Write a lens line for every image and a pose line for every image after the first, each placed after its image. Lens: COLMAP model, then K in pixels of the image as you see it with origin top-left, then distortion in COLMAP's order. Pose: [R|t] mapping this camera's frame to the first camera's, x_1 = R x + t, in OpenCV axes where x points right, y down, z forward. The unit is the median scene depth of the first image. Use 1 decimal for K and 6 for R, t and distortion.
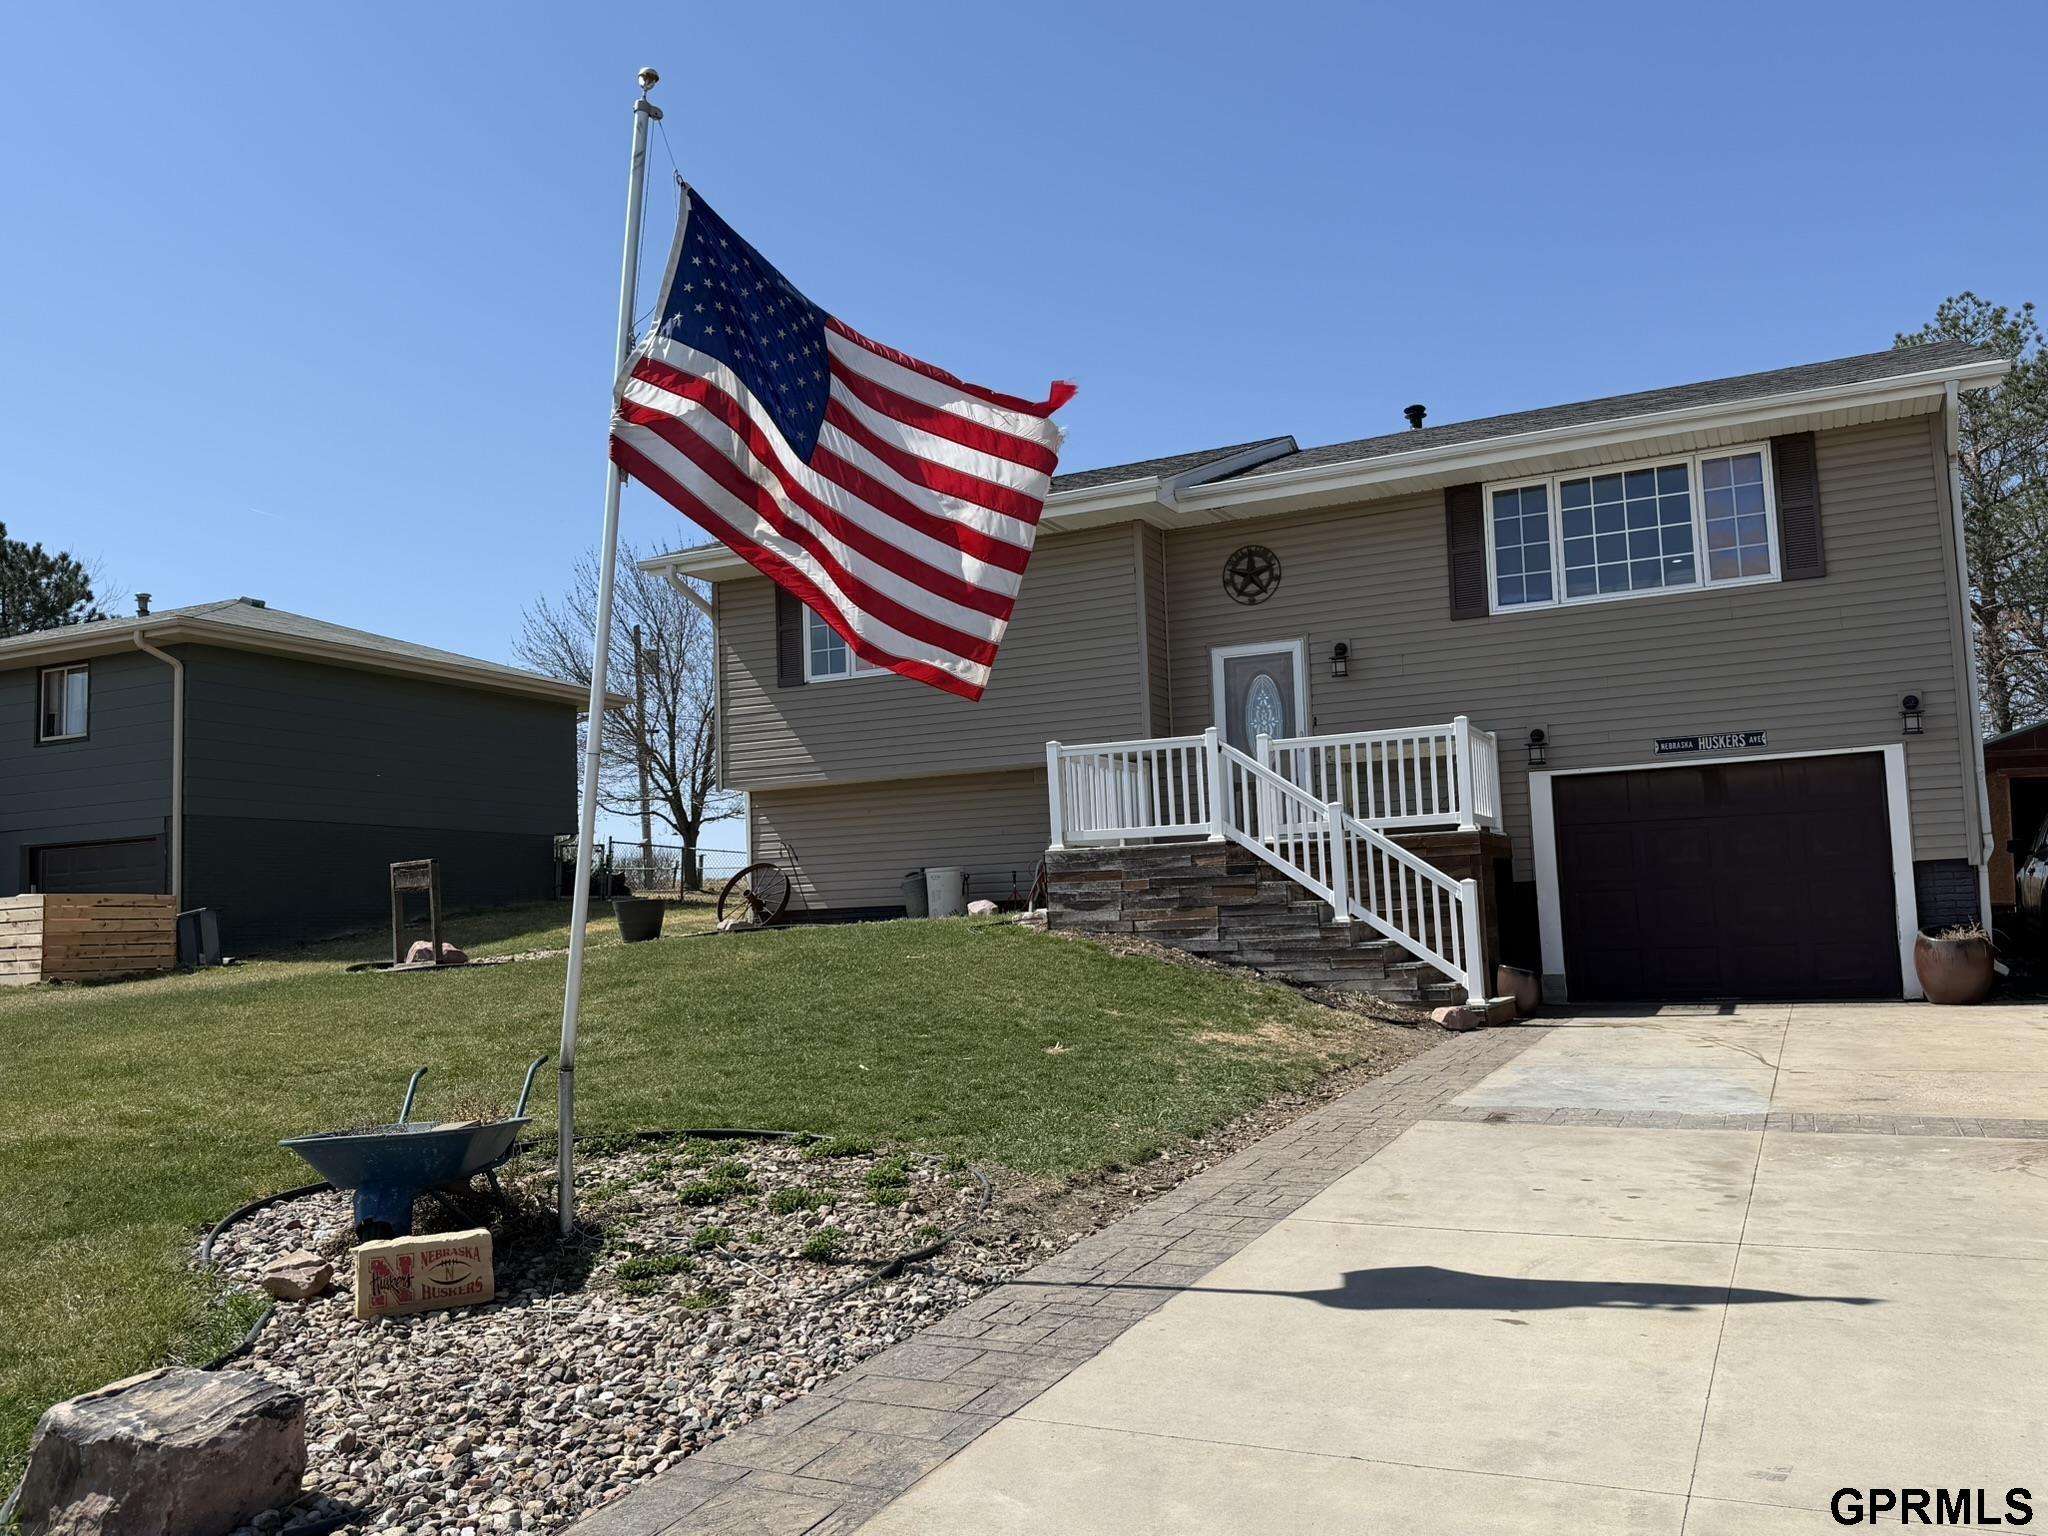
lens RADIAL K [[1659.6, 0, 1024.0], [0, 1659.6, 768.0], [0, 0, 1]] dist [0.135222, -0.219333]
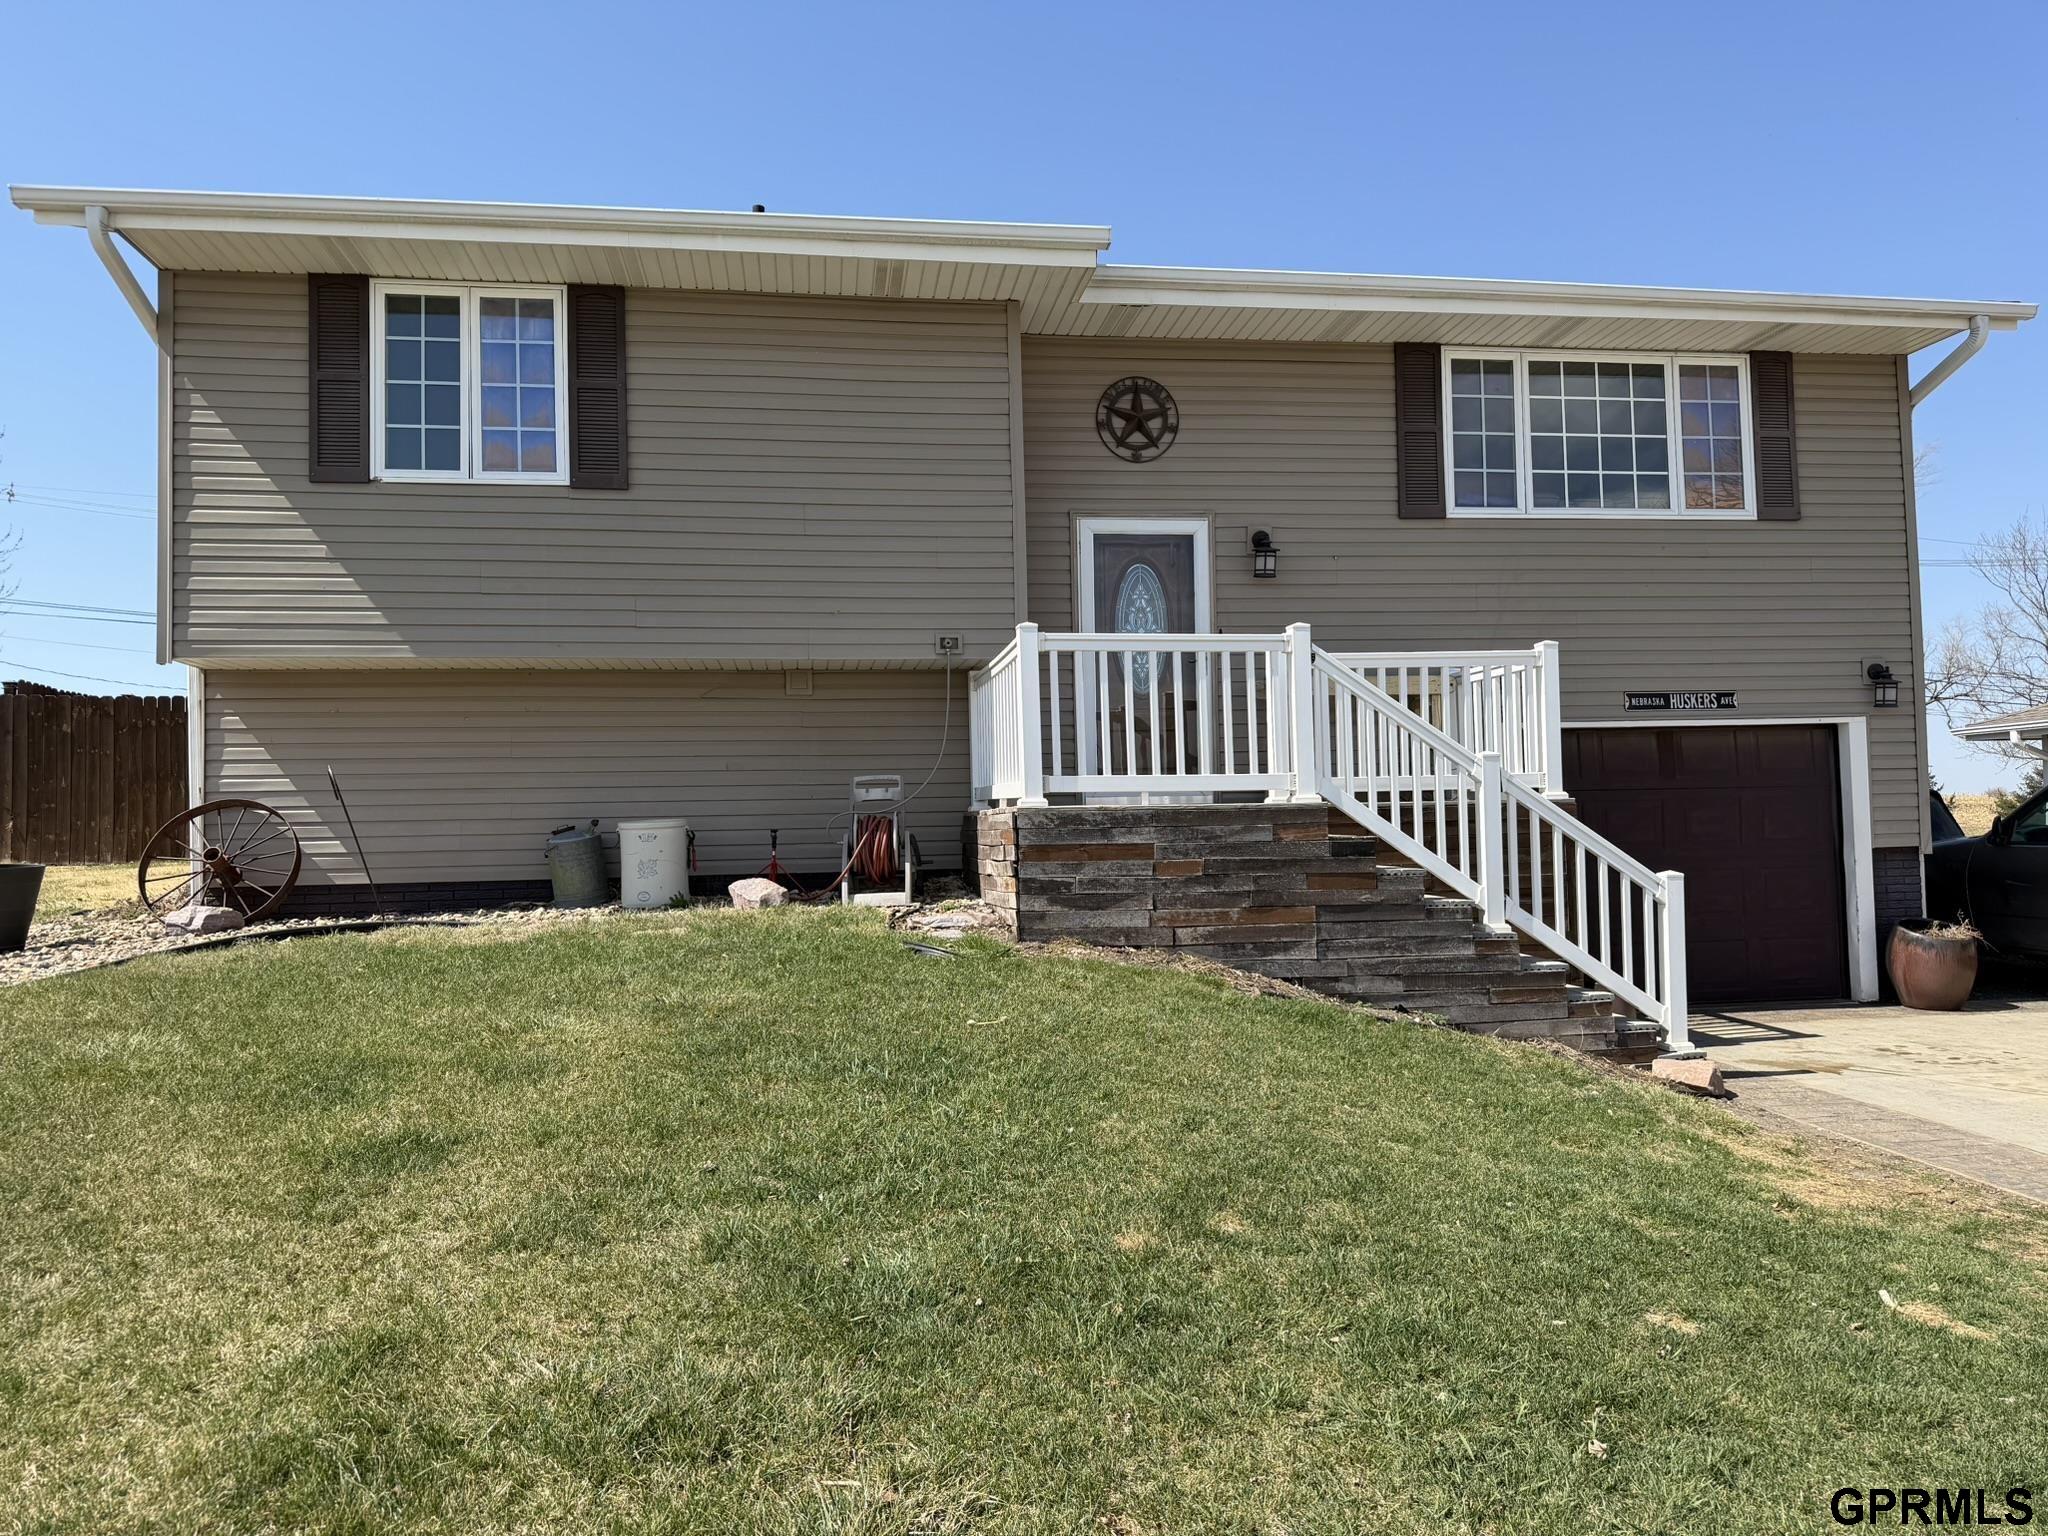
lens RADIAL K [[1423.3, 0, 1024.0], [0, 1423.3, 768.0], [0, 0, 1]] dist [0.142819, -0.258521]
pose [[0.828250, 0.044283, 0.558606, -0.261300], [-0.064856, 0.997749, 0.017066, 0.026755], [-0.556593, -0.050364, 0.829257, 0.570702]]
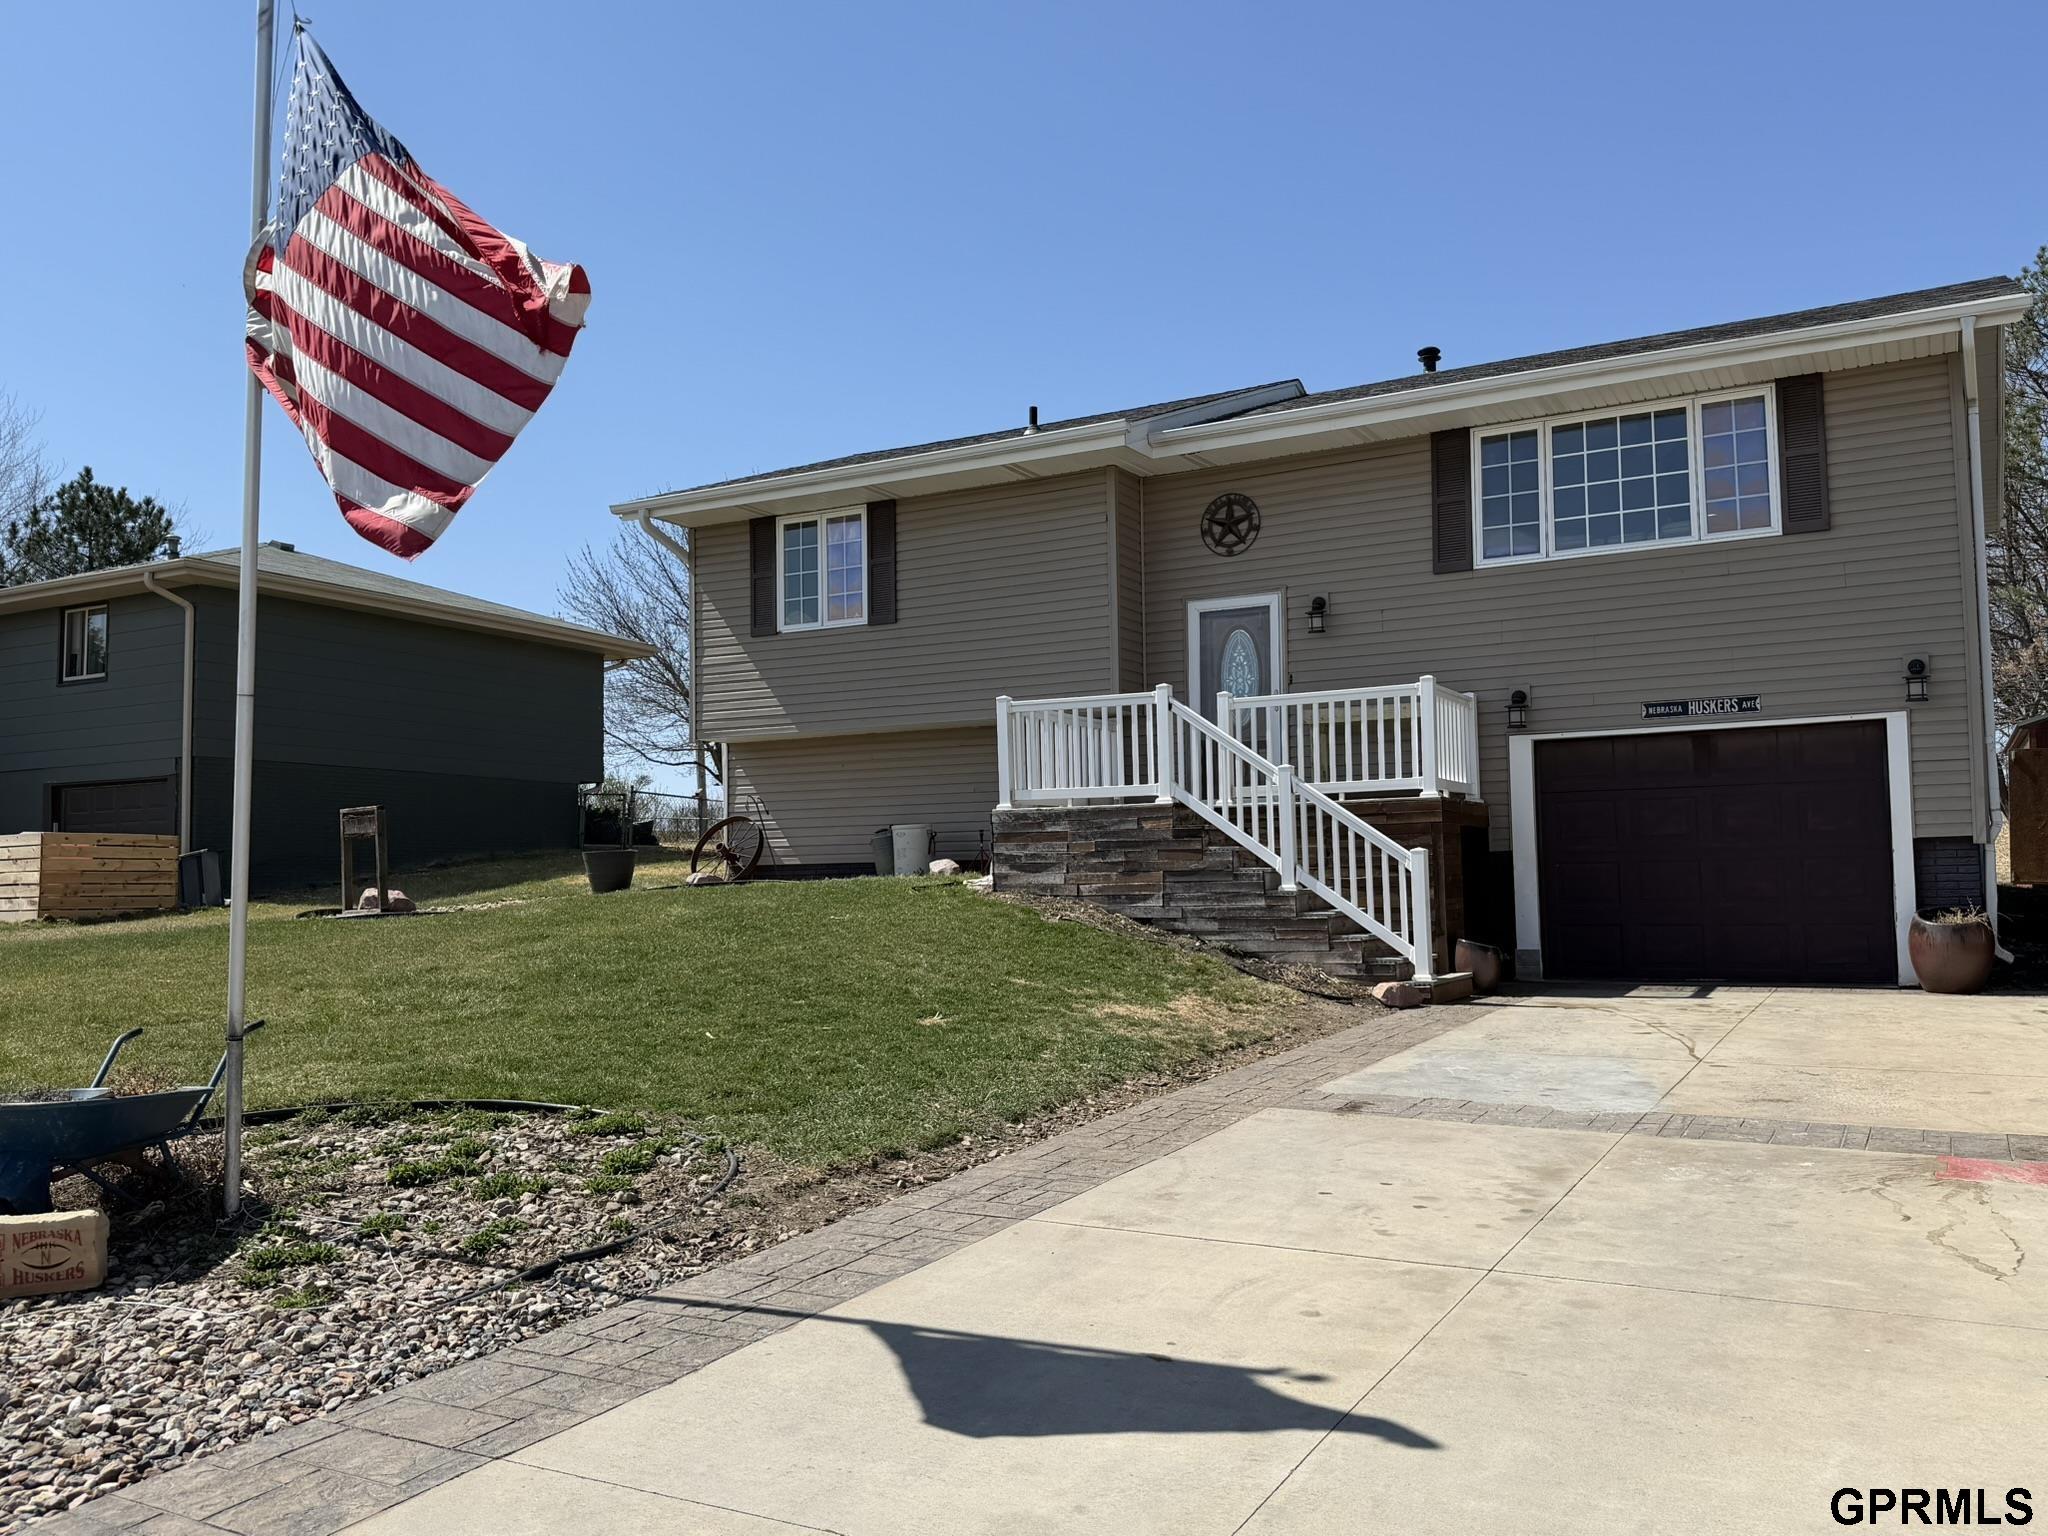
lens RADIAL K [[1659.6, 0, 1024.0], [0, 1659.6, 768.0], [0, 0, 1]] dist [0.135222, -0.219333]
pose [[0.998088, 0.017537, -0.059277, 0.086024], [-0.015957, 0.999508, 0.027020, -0.000580], [0.059722, -0.026023, 0.997876, 0.041290]]
